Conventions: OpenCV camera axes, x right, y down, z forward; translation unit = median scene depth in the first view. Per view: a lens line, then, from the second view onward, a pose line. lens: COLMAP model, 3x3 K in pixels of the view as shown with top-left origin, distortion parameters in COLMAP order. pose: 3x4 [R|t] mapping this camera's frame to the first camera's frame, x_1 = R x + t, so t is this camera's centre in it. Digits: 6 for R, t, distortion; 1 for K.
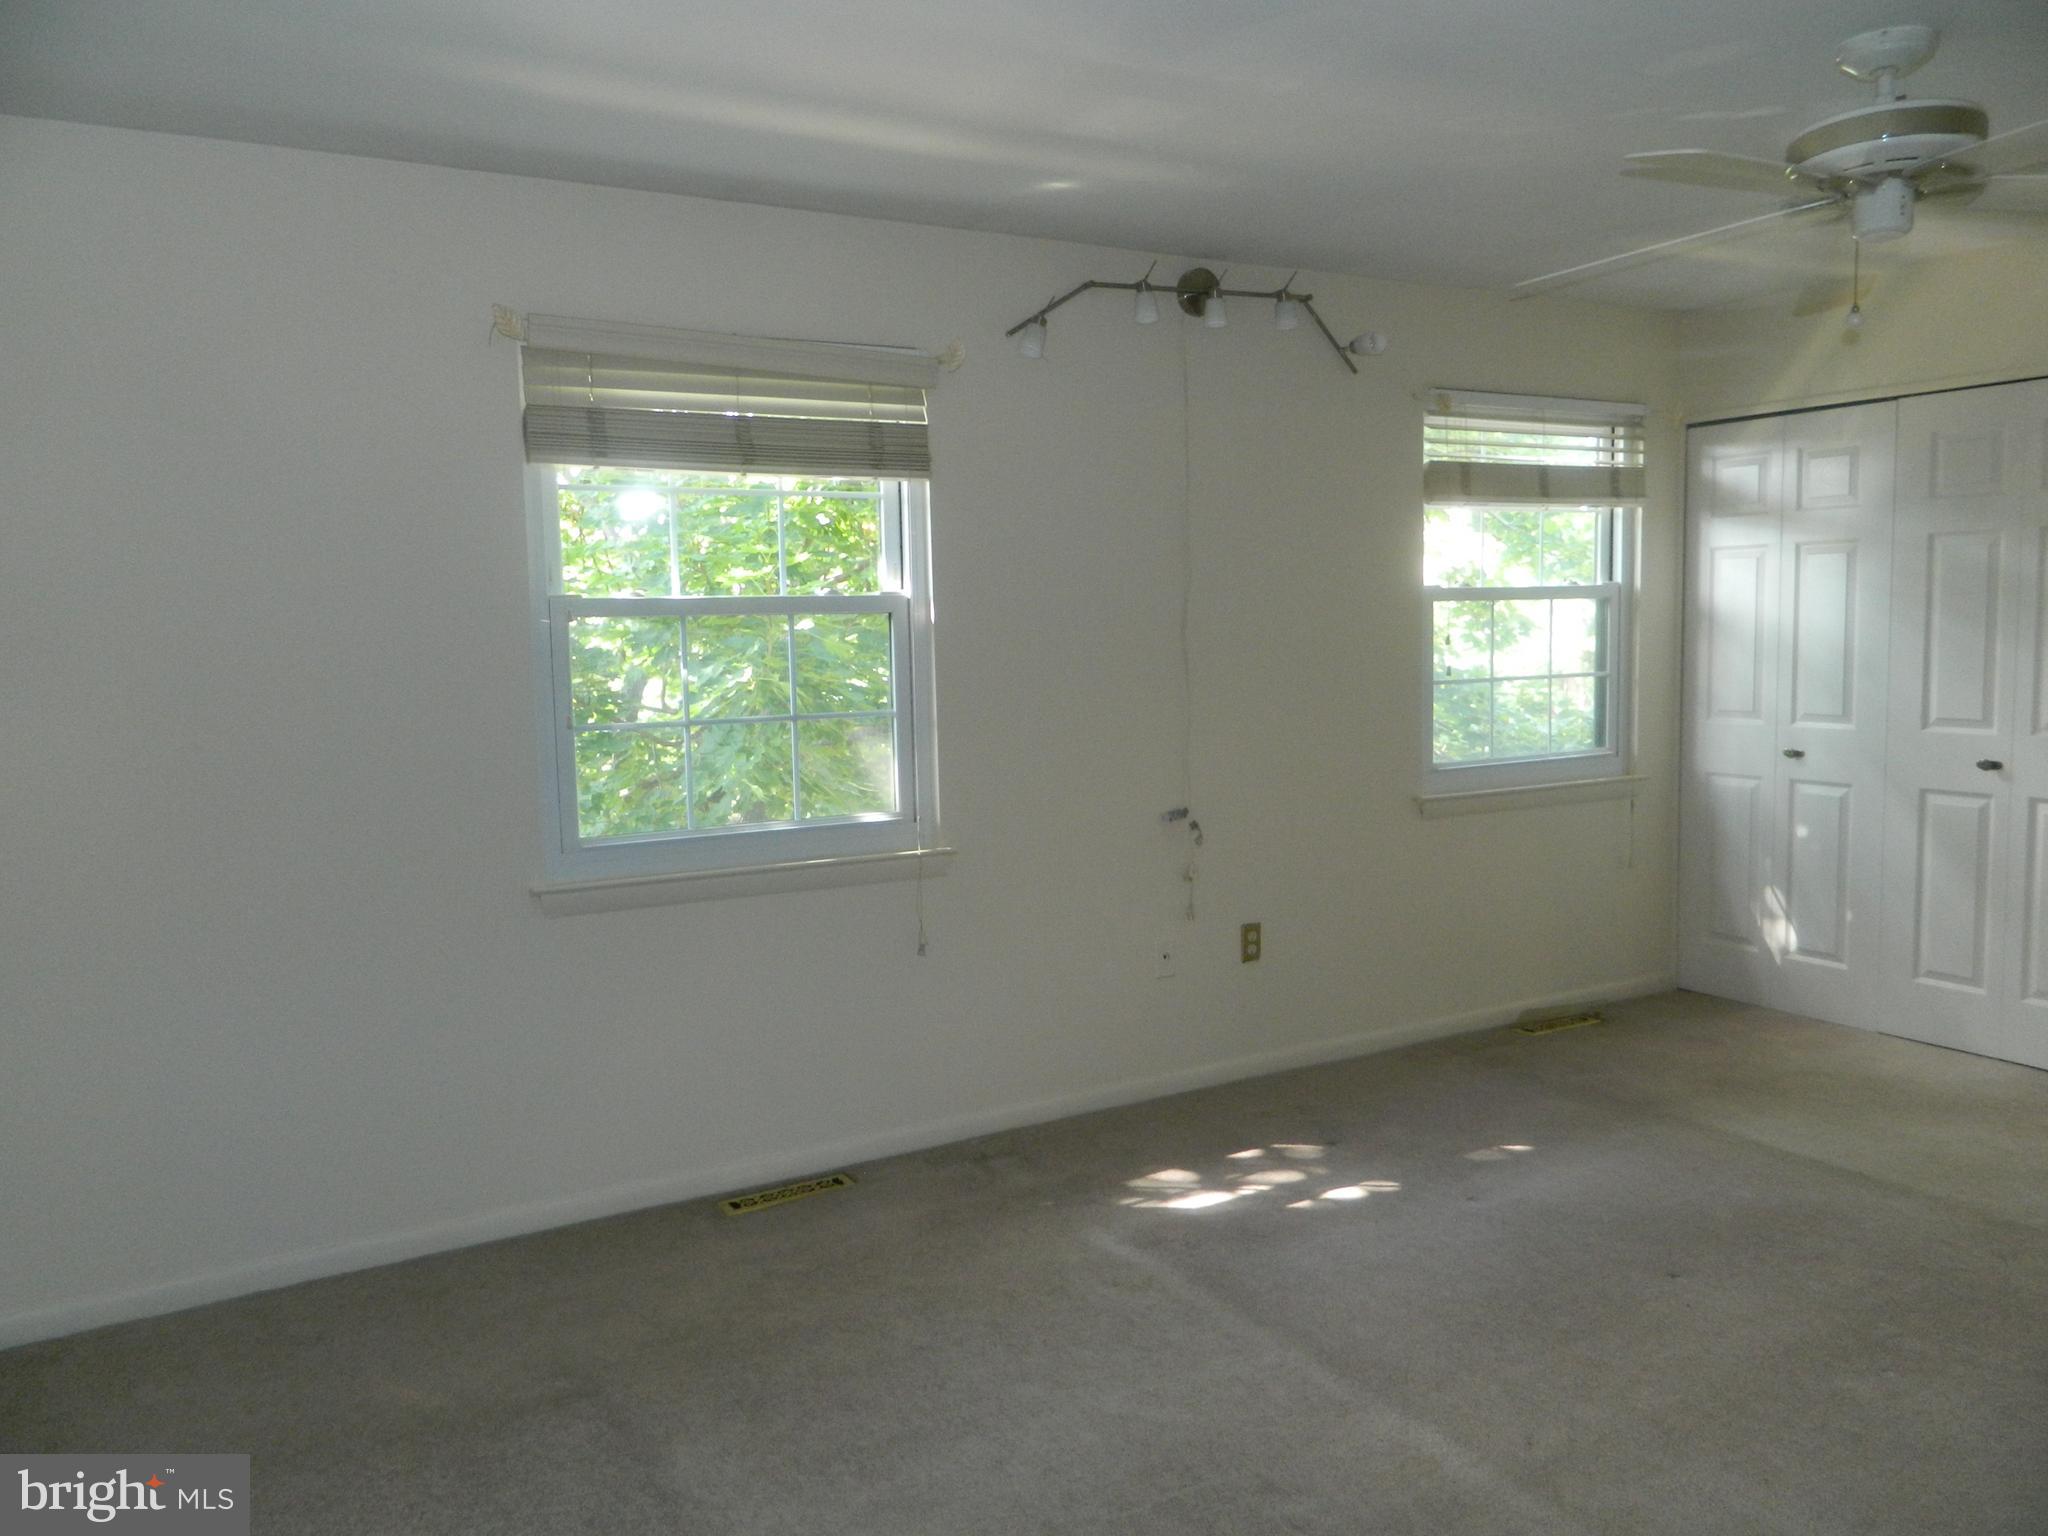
lens RADIAL K [[1513.0, 0, 1014.1], [0, 1513.0, 754.8], [0, 0, 1]] dist [0.004937, -0.007239]
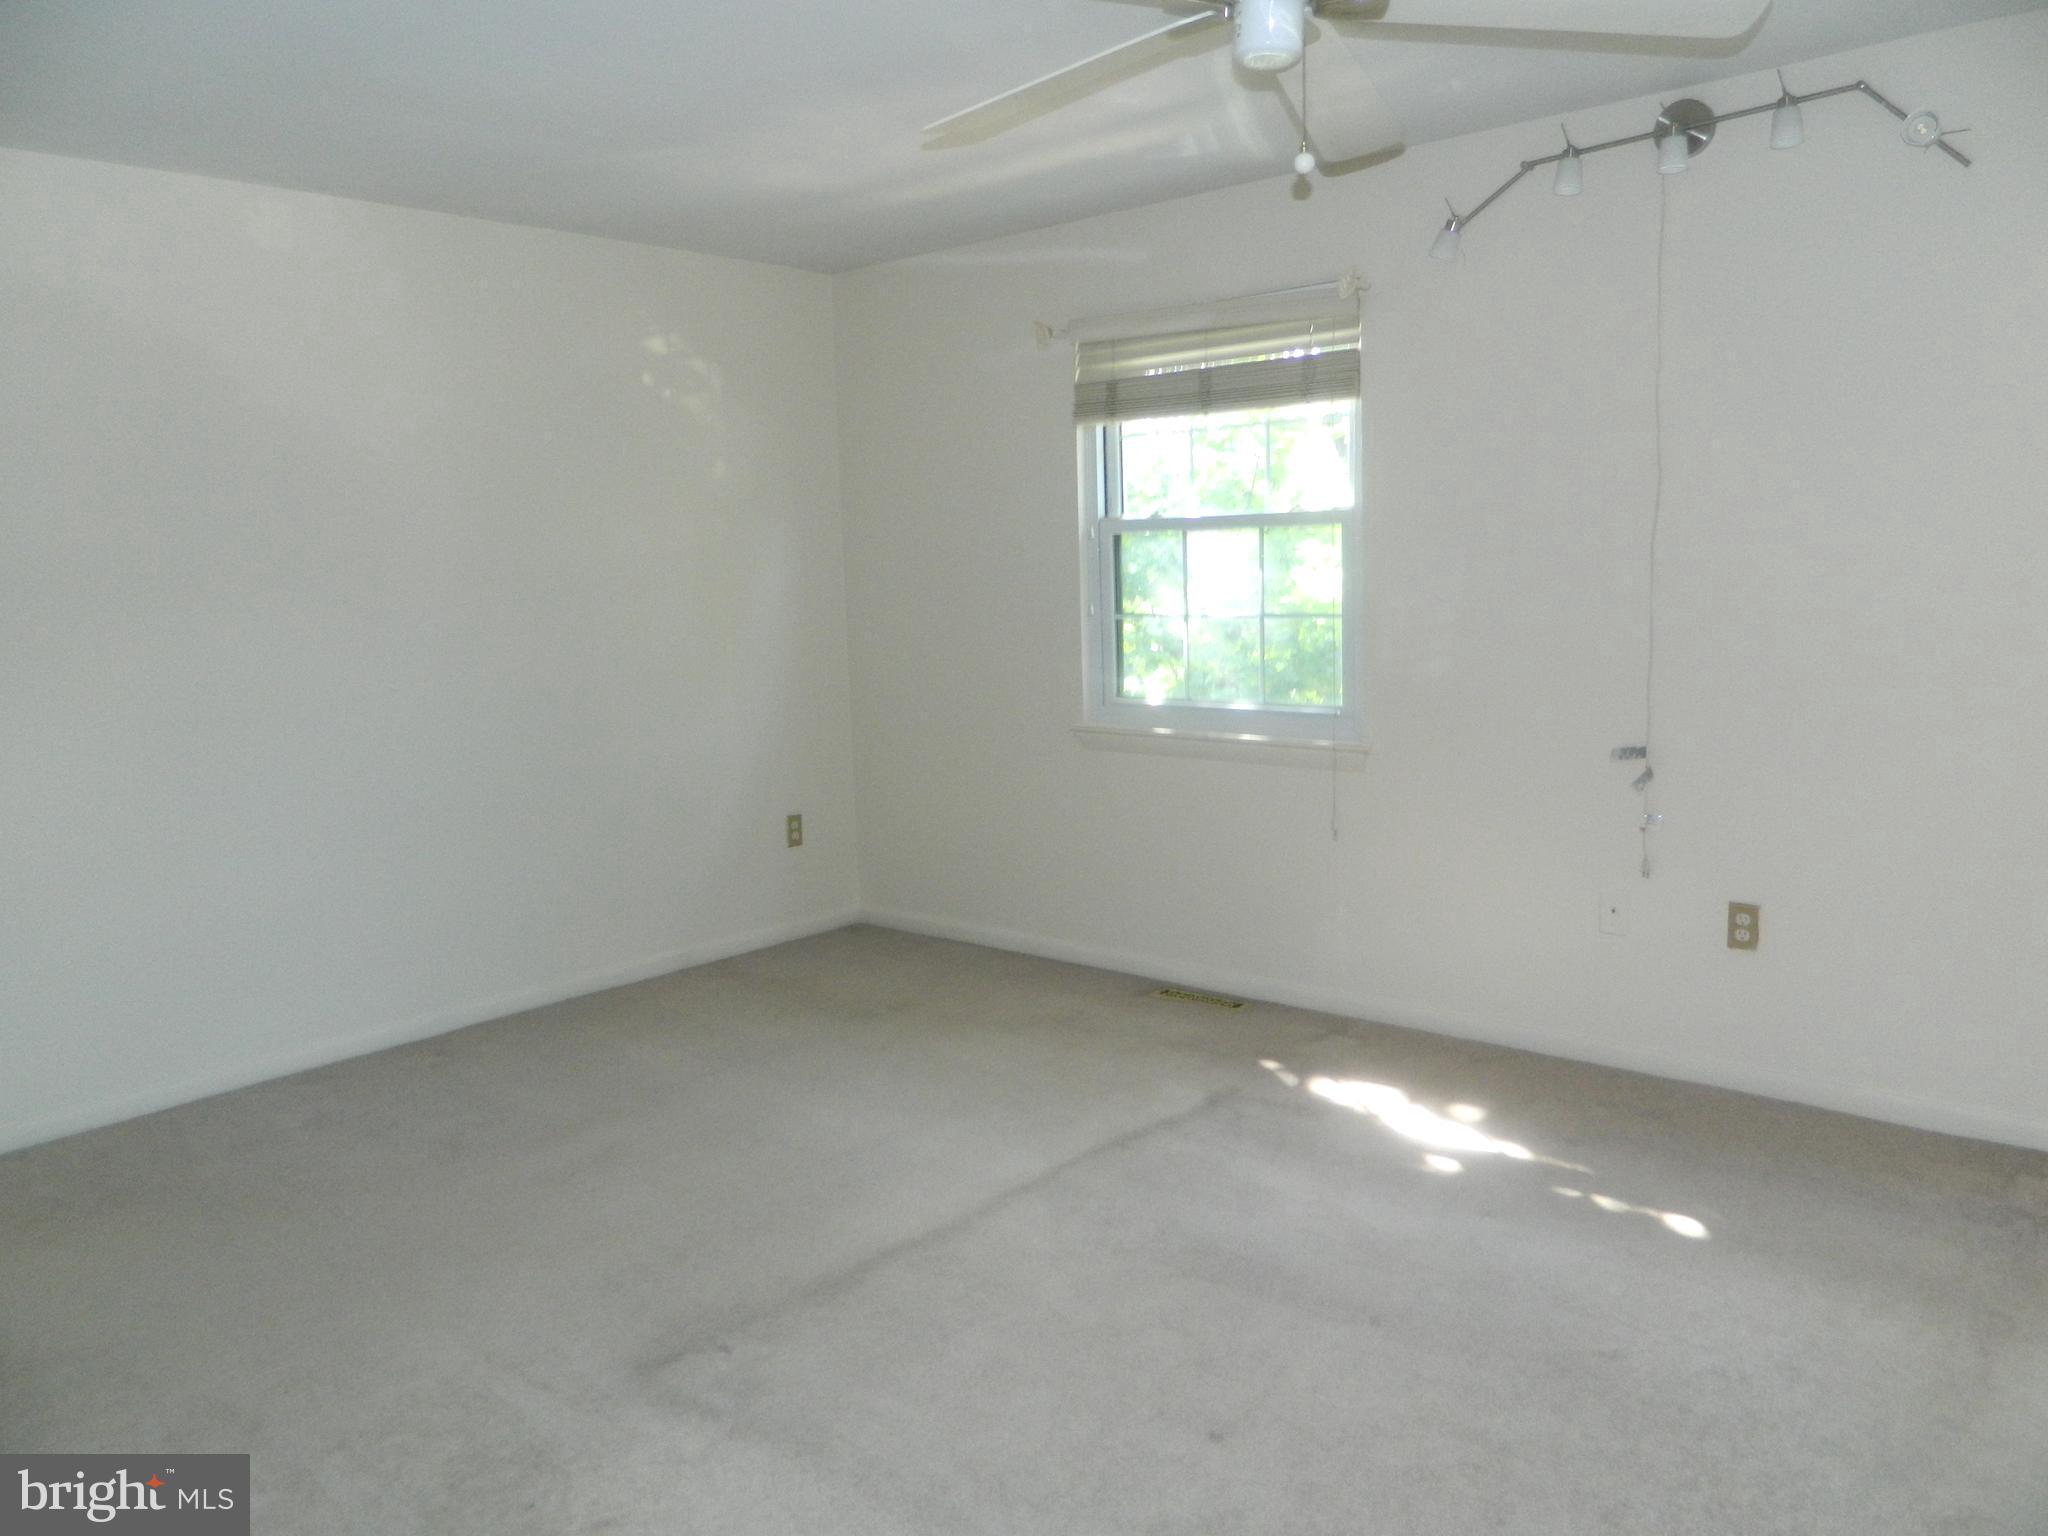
lens RADIAL K [[1513.0, 0, 1034.7], [0, 1513.0, 718.9], [0, 0, 1]] dist [0.004937, -0.007239]
pose [[0.330943, 0.117731, -0.936278, 0.794208], [-0.053535, 0.992931, 0.105932, -0.052404], [0.942131, 0.015066, 0.334906, 0.383407]]
